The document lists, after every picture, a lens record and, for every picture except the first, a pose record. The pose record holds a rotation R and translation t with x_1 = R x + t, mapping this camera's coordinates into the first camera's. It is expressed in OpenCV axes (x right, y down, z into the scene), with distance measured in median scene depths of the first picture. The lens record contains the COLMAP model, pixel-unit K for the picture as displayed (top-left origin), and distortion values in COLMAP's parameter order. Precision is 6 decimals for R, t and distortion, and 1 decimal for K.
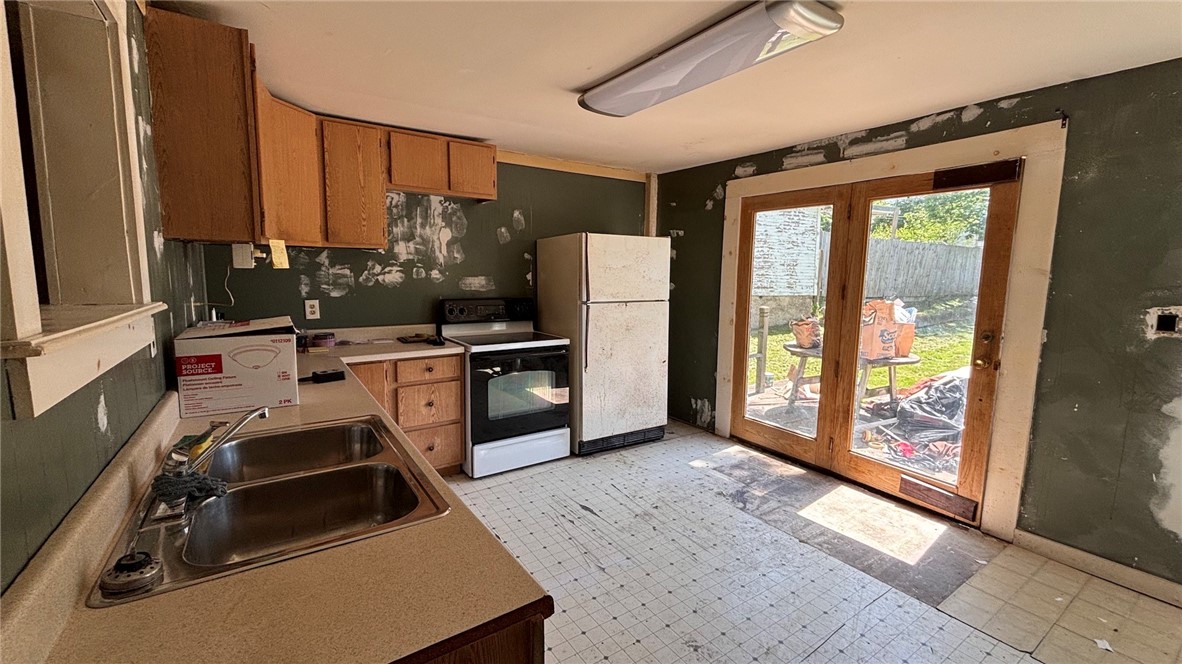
lens RADIAL K [[480.4, 0, 586.9], [0, 480.4, 328.2], [0, 0, 1]] dist [0.002706, -0.001008]
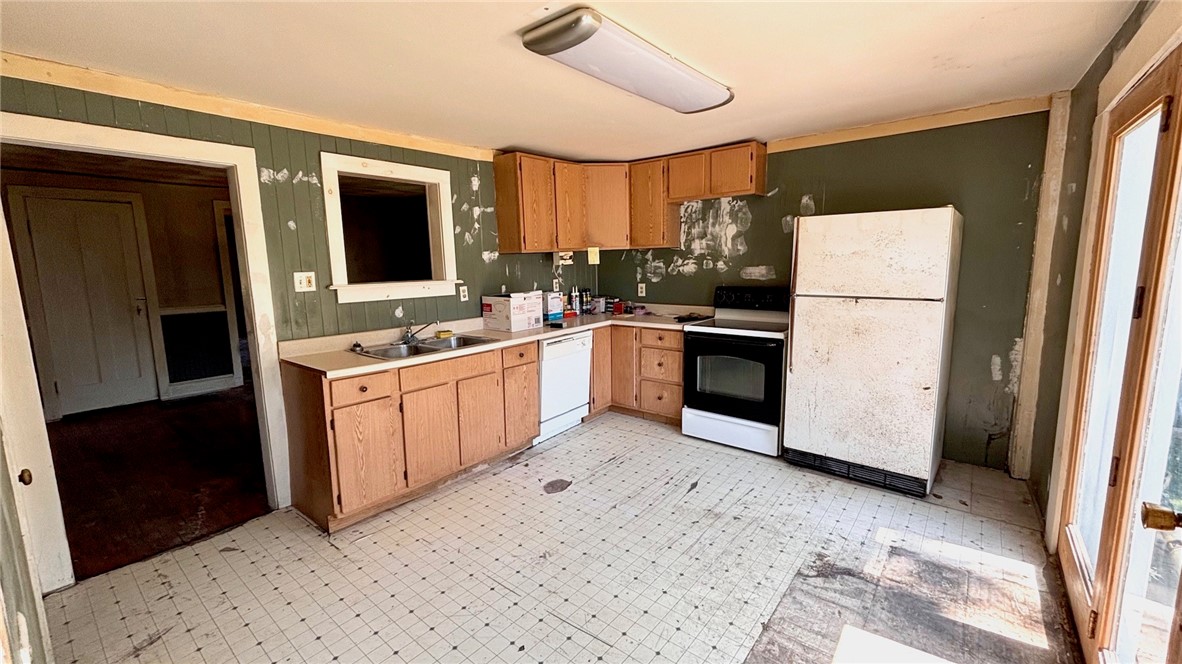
lens RADIAL K [[480.4, 0, 585.8], [0, 480.4, 328.5], [0, 0, 1]] dist [0.002706, -0.001008]
pose [[0.282369, 0.115431, -0.952336, 0.761889], [-0.089008, 0.991604, 0.093799, -0.041072], [0.955168, 0.058280, 0.290273, 0.368967]]
